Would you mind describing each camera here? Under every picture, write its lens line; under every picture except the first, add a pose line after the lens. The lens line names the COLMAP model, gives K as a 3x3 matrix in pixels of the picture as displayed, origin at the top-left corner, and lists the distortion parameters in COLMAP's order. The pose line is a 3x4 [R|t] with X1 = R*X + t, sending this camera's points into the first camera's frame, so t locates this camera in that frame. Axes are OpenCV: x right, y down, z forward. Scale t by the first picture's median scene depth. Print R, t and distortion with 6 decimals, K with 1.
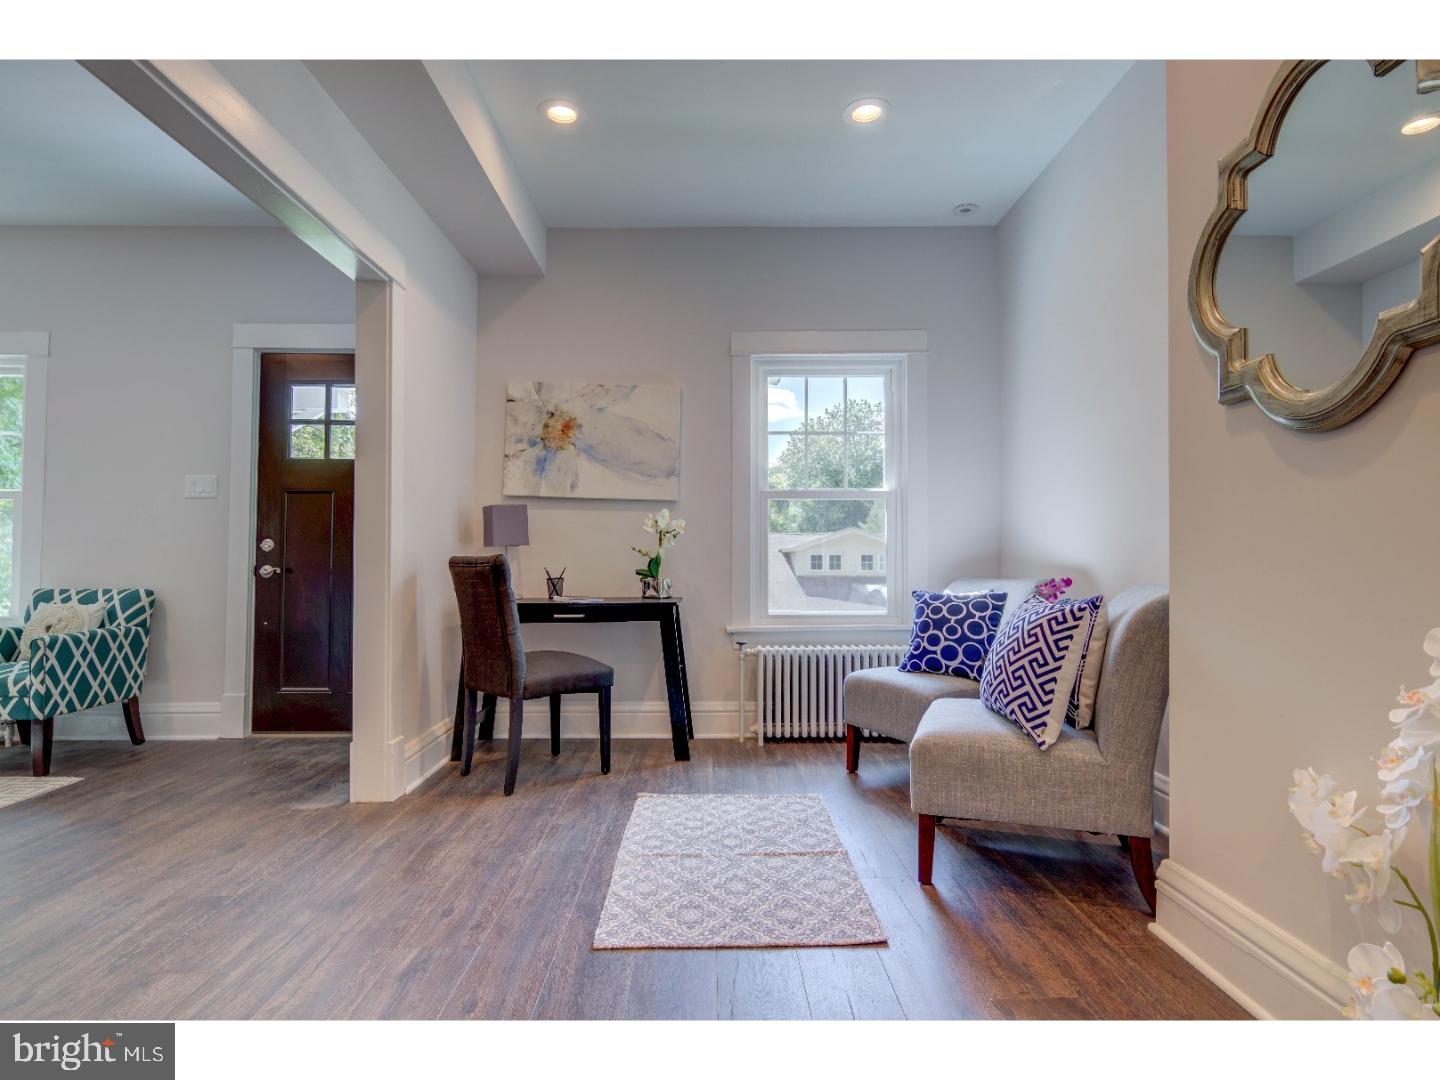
lens RADIAL K [[750.8, 0, 719.9], [0, 750.8, 545.9], [0, 0, 1]] dist [0.017575, -0.014510]
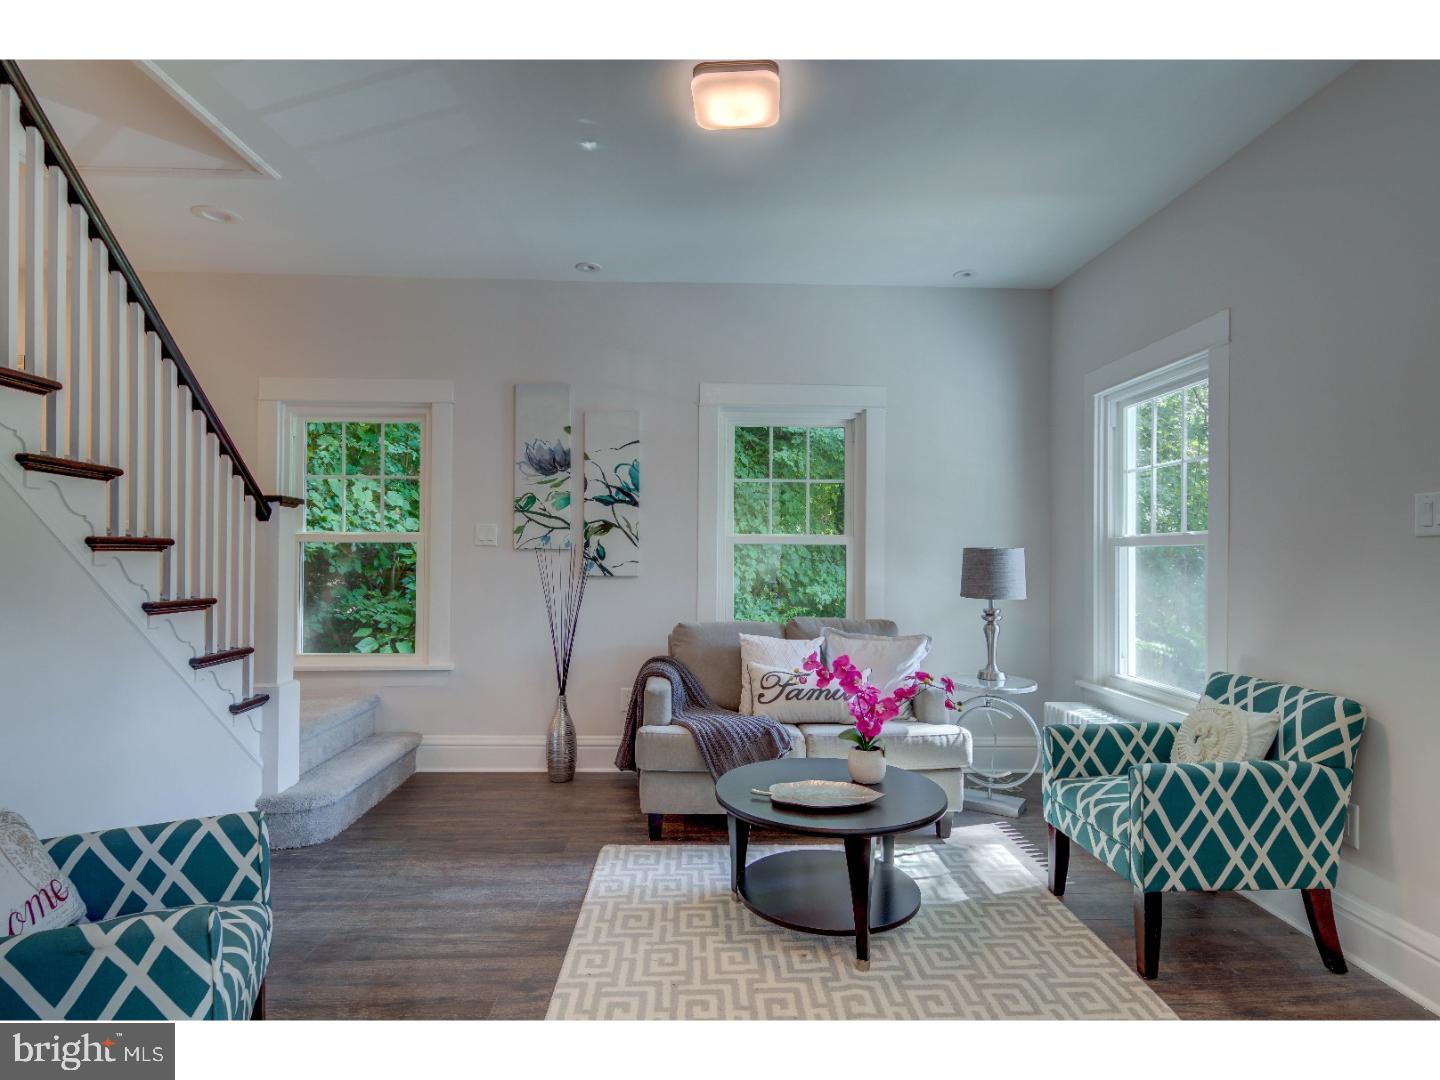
lens RADIAL K [[750.8, 0, 719.9], [0, 750.8, 545.9], [0, 0, 1]] dist [0.017575, -0.014510]
pose [[0.015071, -0.017373, -0.999735, -0.205071], [0.018150, 0.999689, -0.017098, -0.060555], [0.999722, -0.017888, 0.015382, 0.544610]]
